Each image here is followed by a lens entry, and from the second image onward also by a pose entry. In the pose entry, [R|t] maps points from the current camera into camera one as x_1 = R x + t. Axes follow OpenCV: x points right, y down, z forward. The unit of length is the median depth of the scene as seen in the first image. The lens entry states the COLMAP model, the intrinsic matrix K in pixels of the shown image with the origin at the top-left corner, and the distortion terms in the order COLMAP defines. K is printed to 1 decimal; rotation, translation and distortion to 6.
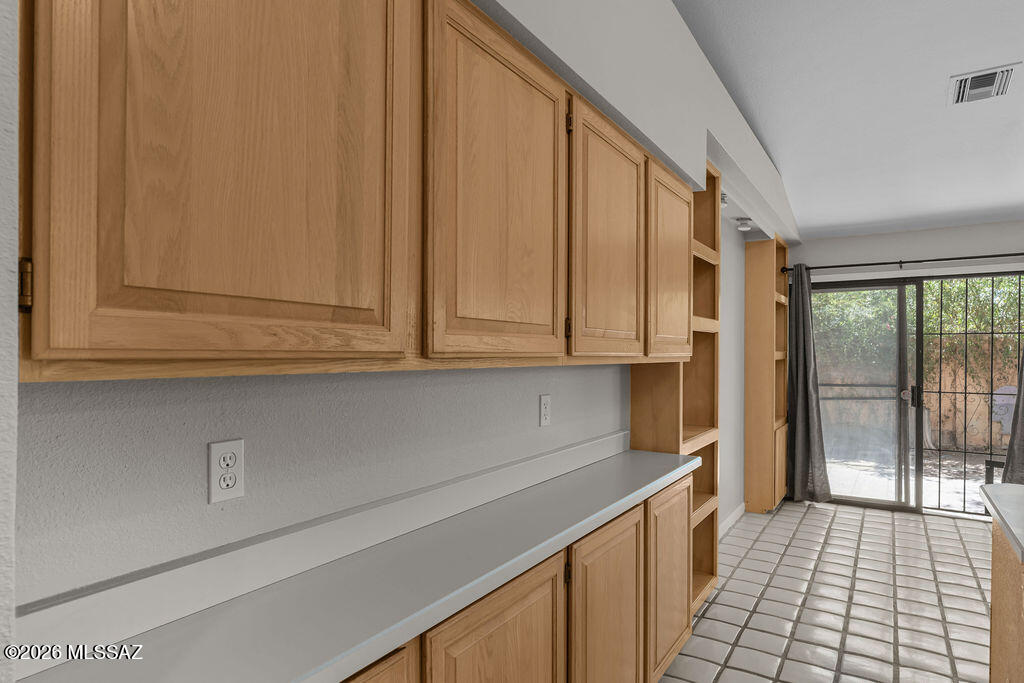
lens RADIAL K [[588.7, 0, 511.9], [0, 588.7, 346.1], [0, 0, 1]] dist [-0.000384, -0.000021]
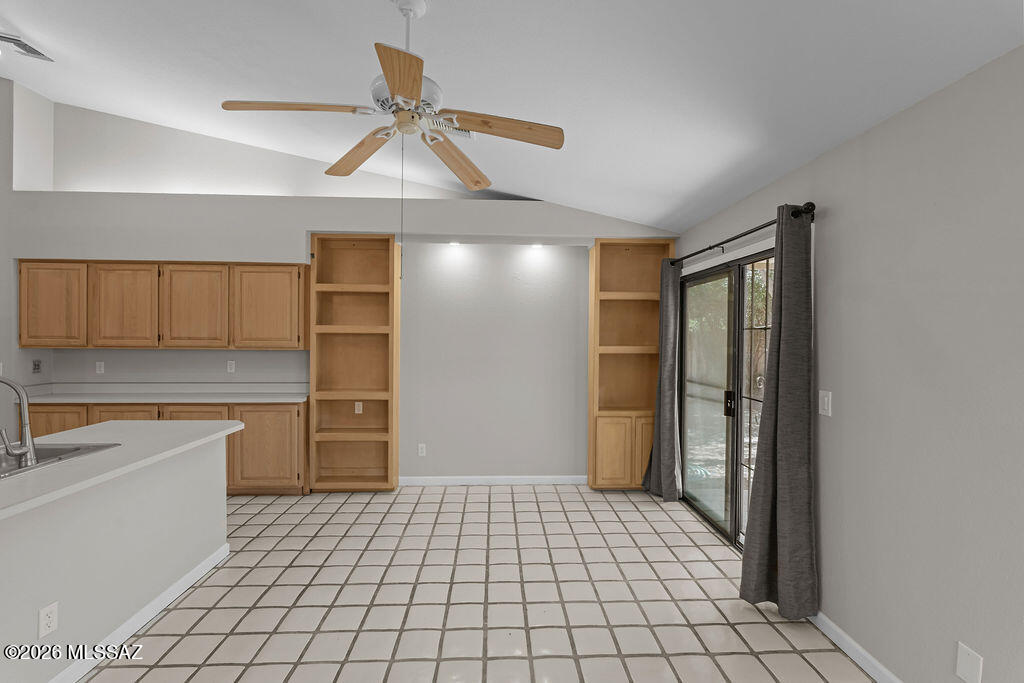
lens RADIAL K [[451.1, 0, 511.5], [0, 451.1, 340.8], [0, 0, 1]] dist [-0.001911, -0.000027]
pose [[0.572470, 0.002475, -0.819922, 3.408279], [0.004951, 0.999967, 0.006475, -0.019370], [0.819911, -0.007767, 0.572438, 1.224224]]
